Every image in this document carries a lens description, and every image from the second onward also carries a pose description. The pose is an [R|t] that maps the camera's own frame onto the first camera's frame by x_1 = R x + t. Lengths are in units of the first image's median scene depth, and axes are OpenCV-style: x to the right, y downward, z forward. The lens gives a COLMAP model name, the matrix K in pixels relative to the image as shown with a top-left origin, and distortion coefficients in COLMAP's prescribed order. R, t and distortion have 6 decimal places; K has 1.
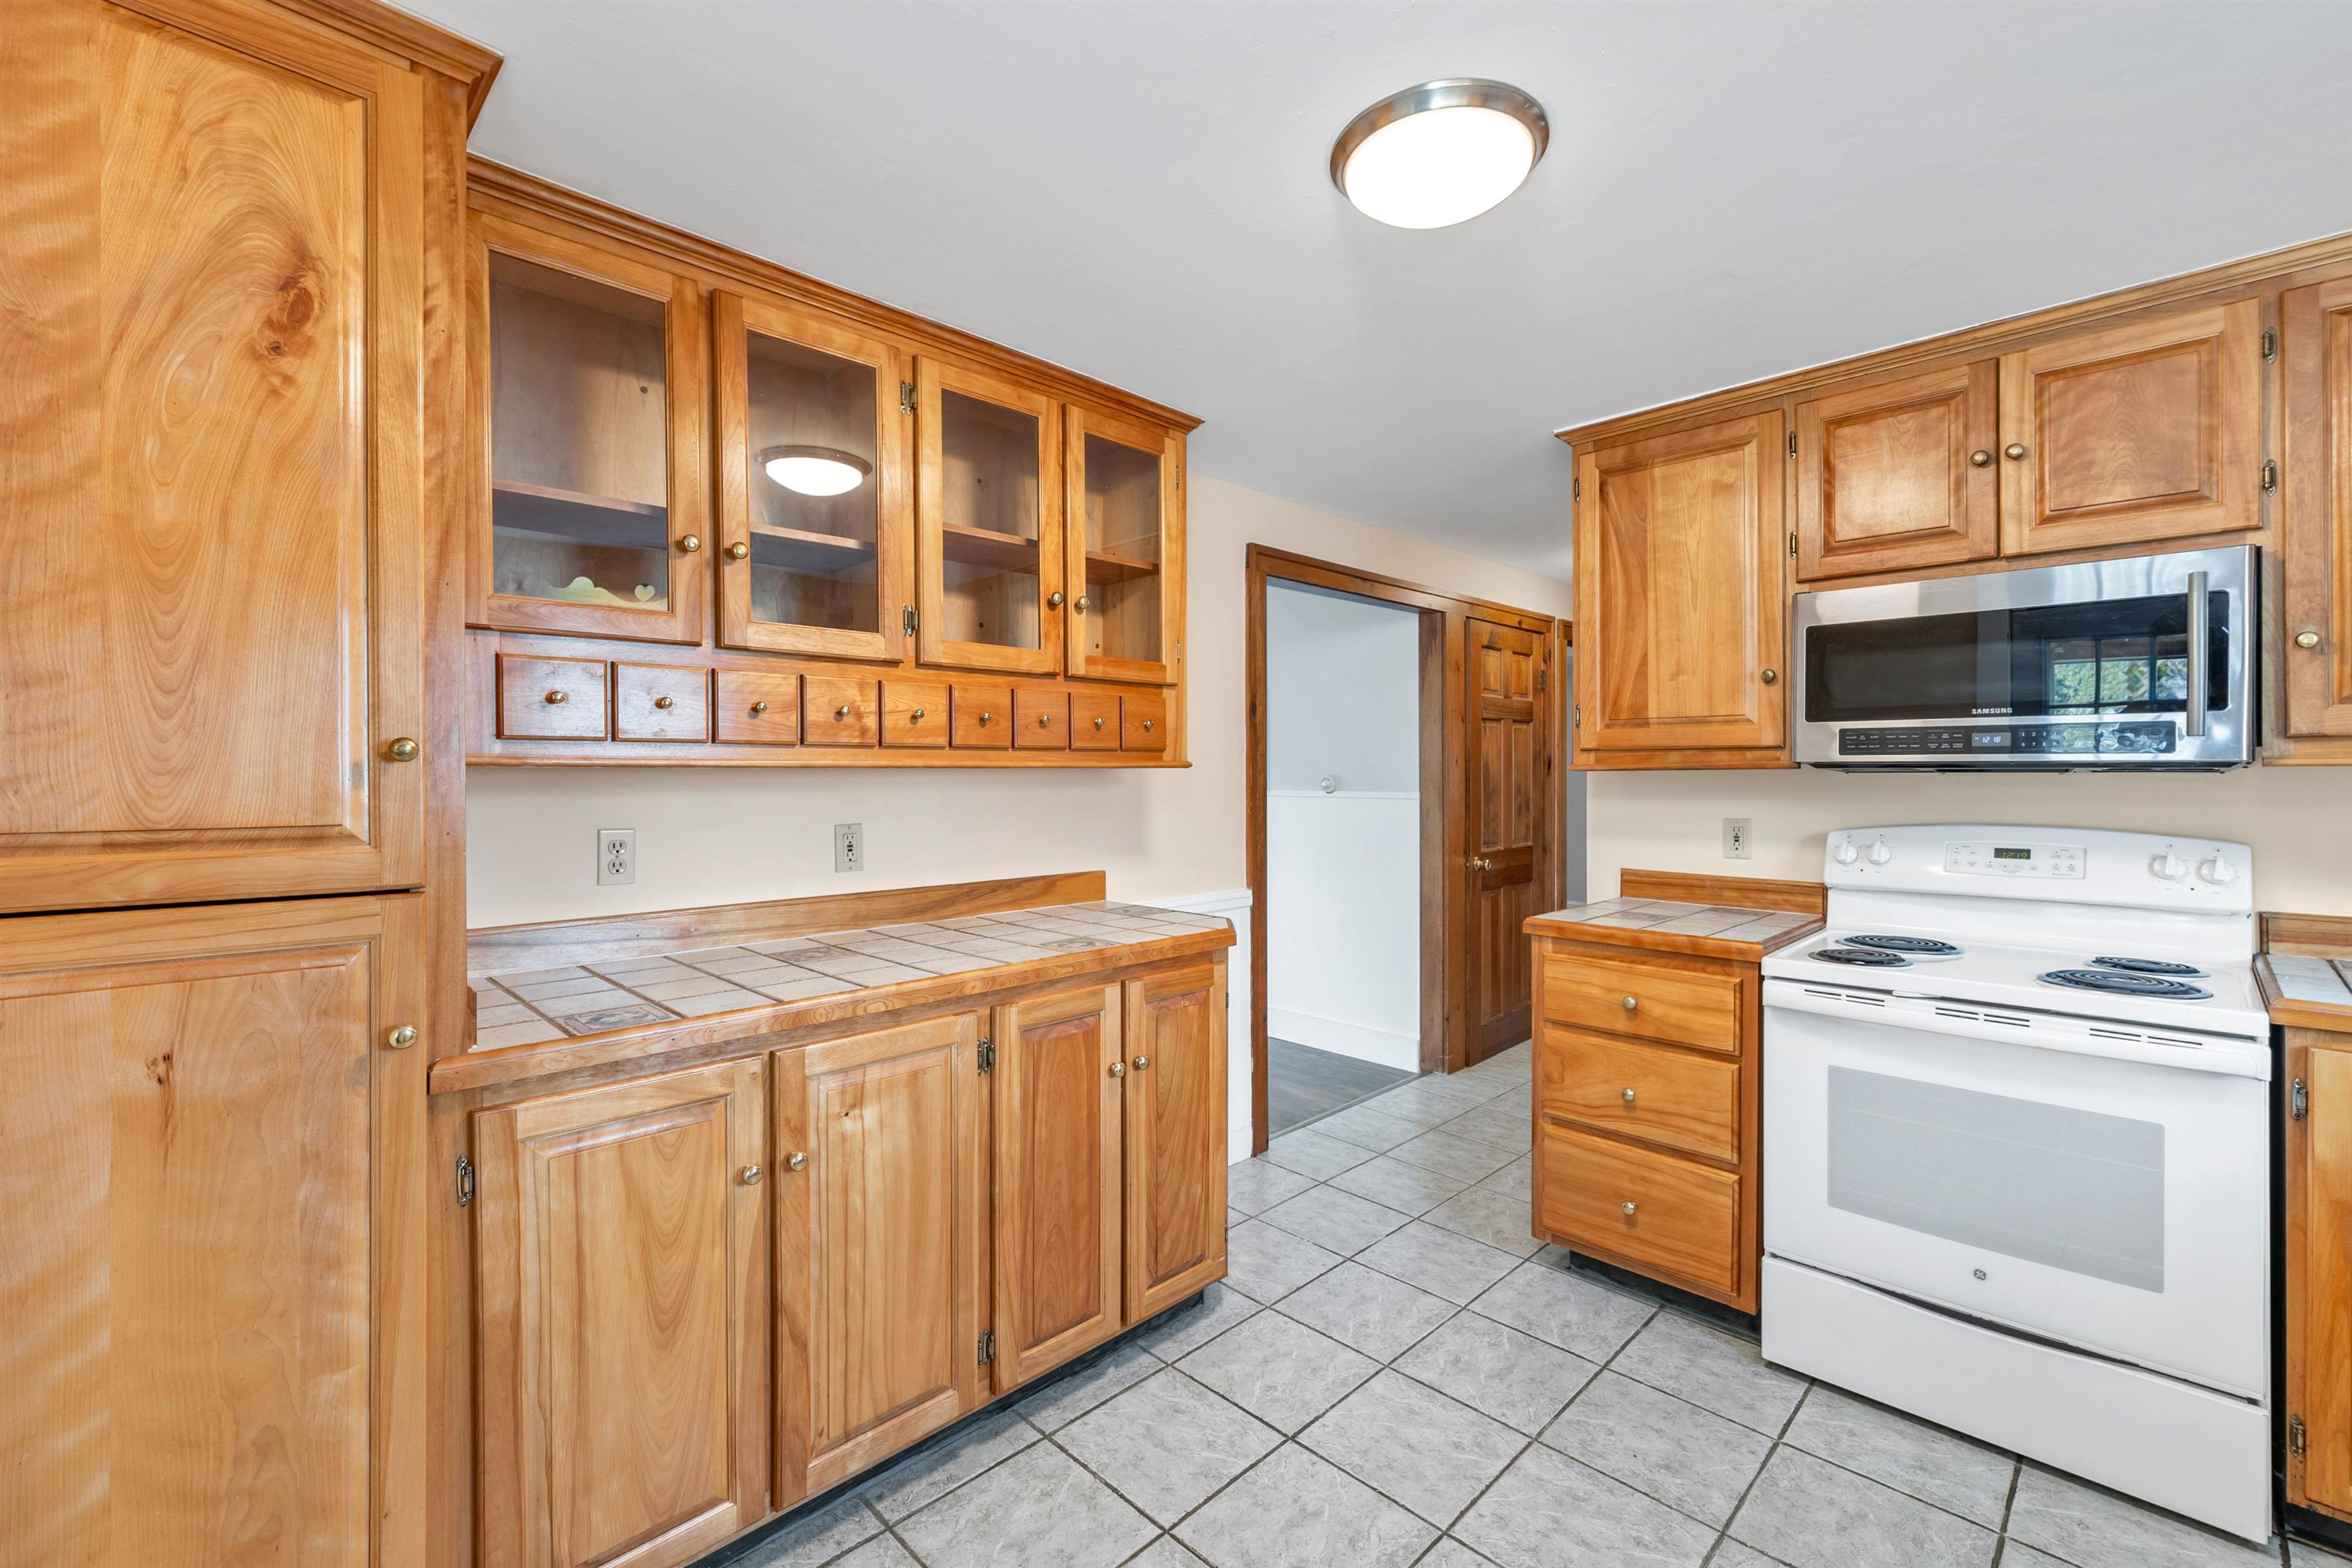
lens RADIAL K [[988.6, 0, 1188.9], [0, 988.6, 773.0], [0, 0, 1]] dist [-0.002772, -0.000674]
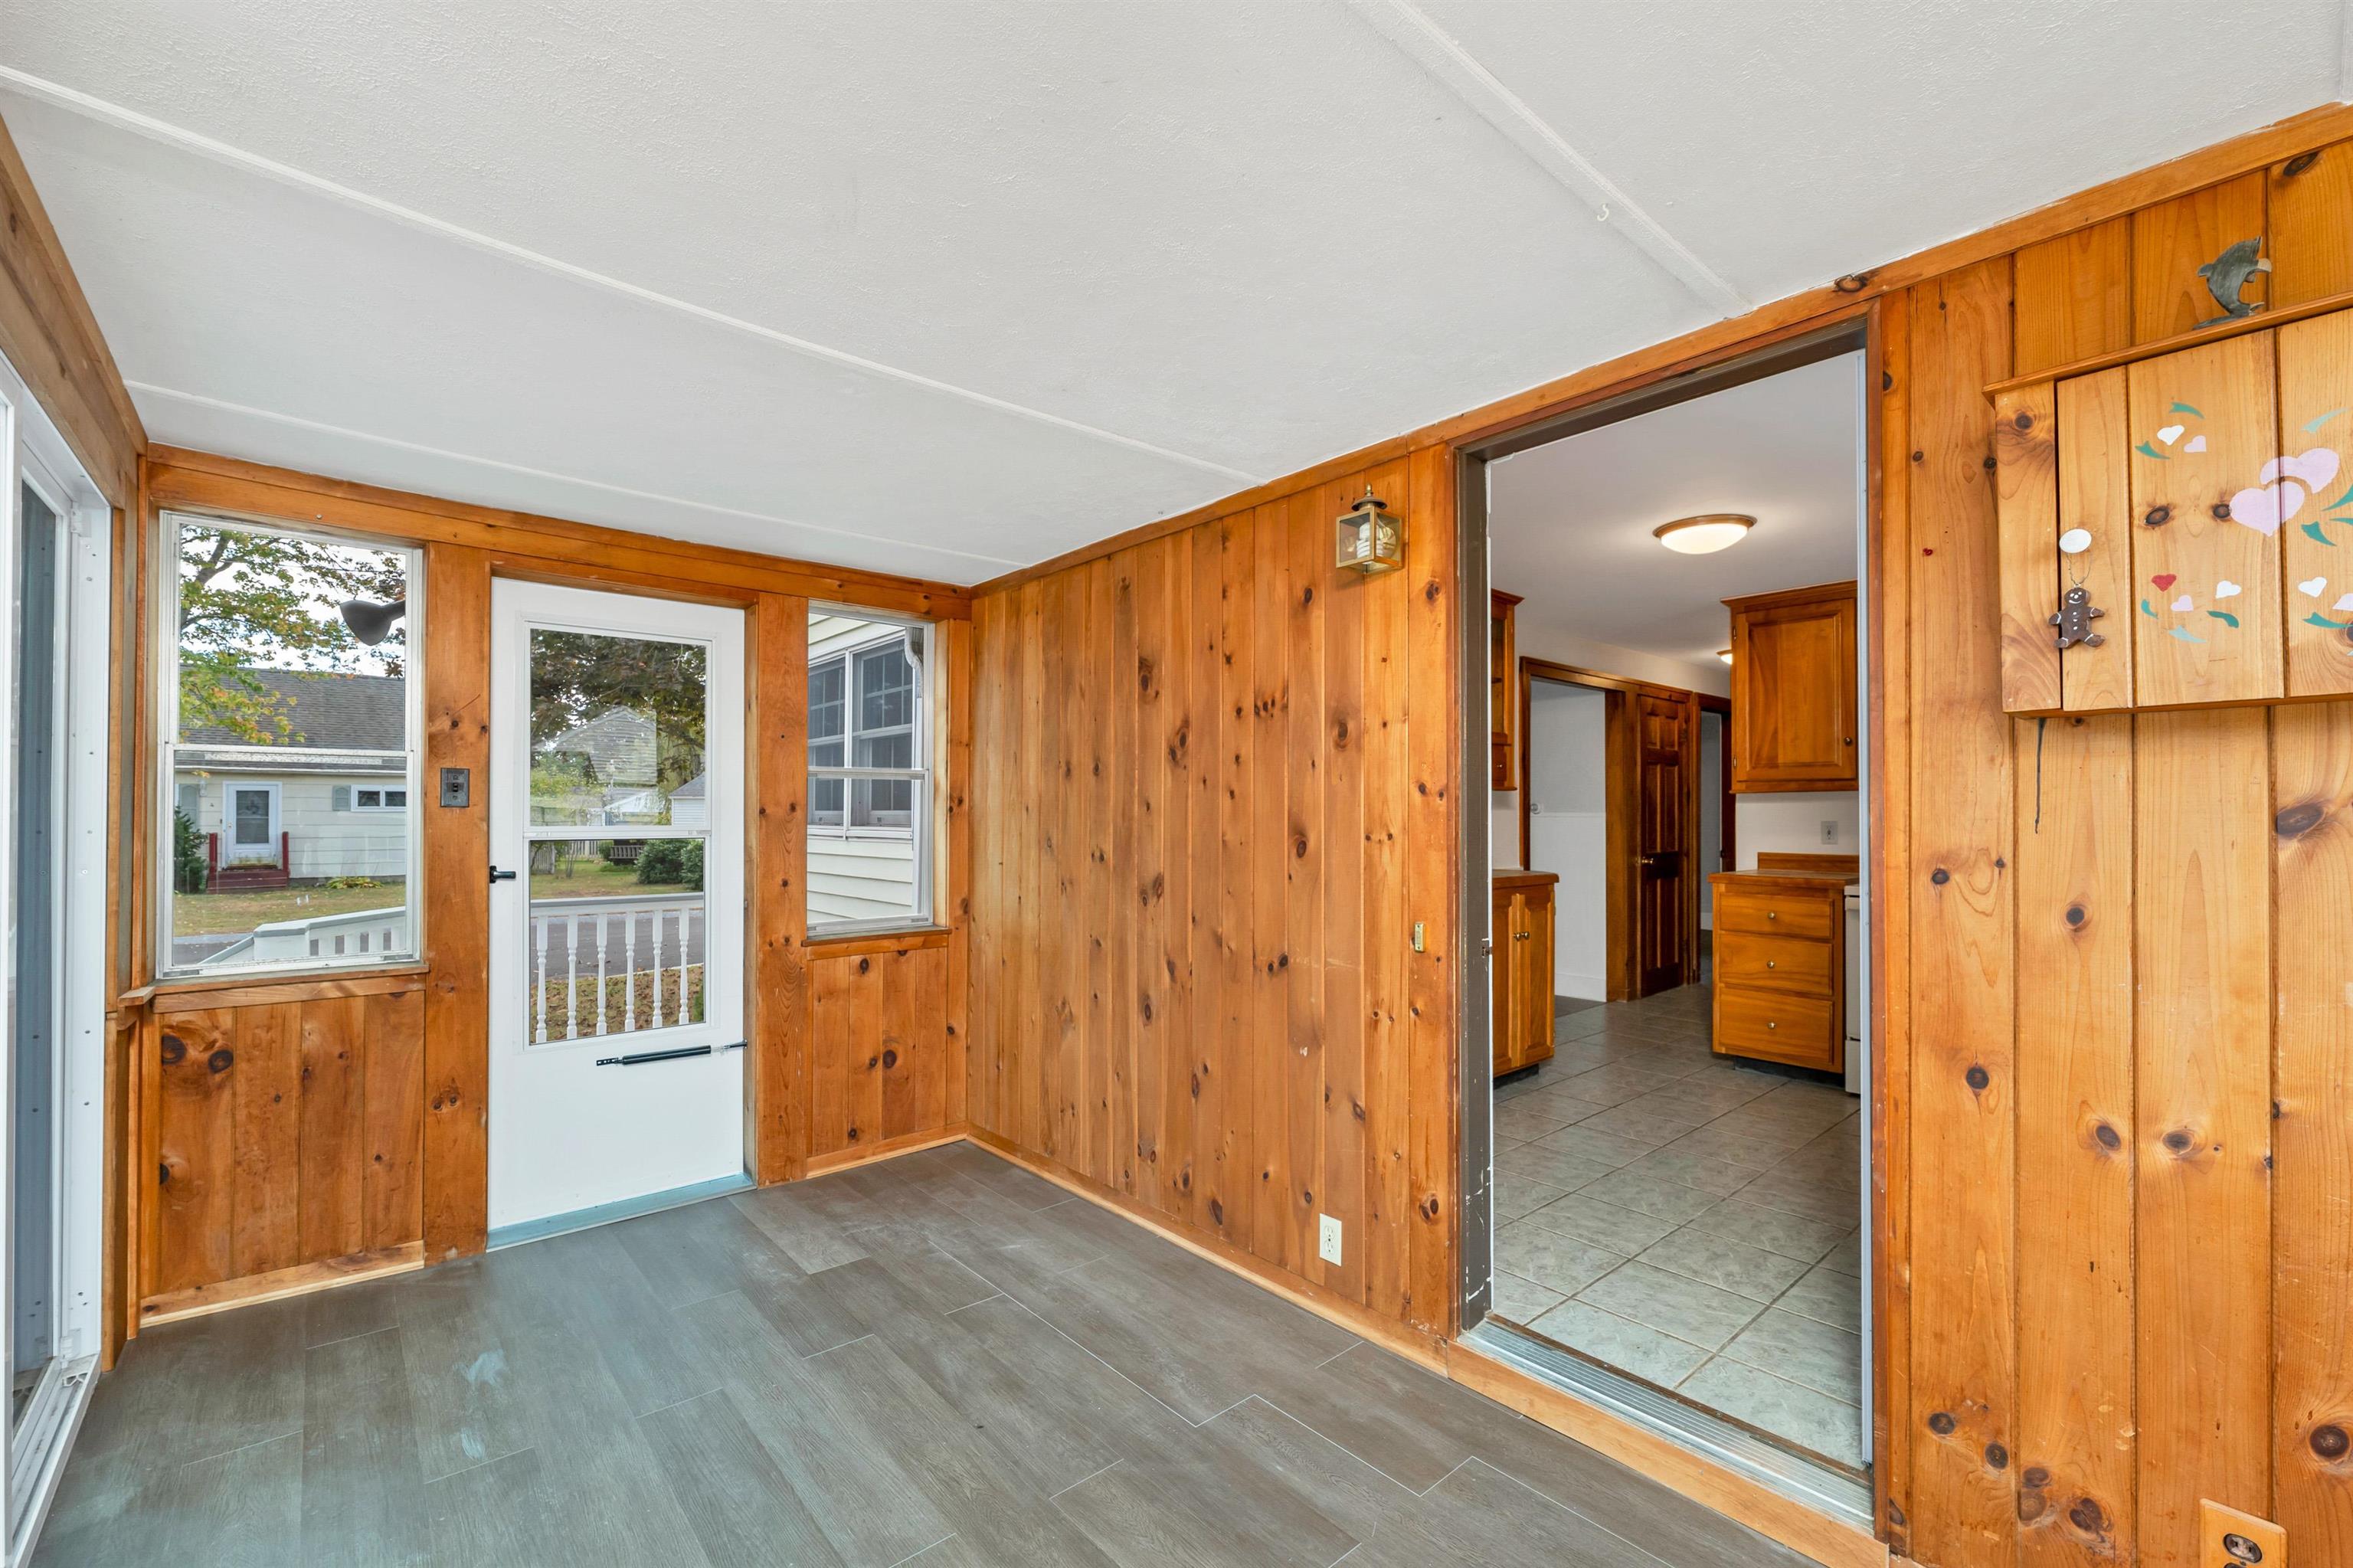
lens RADIAL K [[989.1, 0, 1196.9], [0, 989.1, 799.7], [0, 0, 1]] dist [-0.002772, -0.000674]
pose [[0.998419, 0.004203, -0.056054, -0.551805], [-0.004993, 0.999890, -0.013957, 0.045537], [0.055990, 0.014215, 0.998330, -0.959176]]
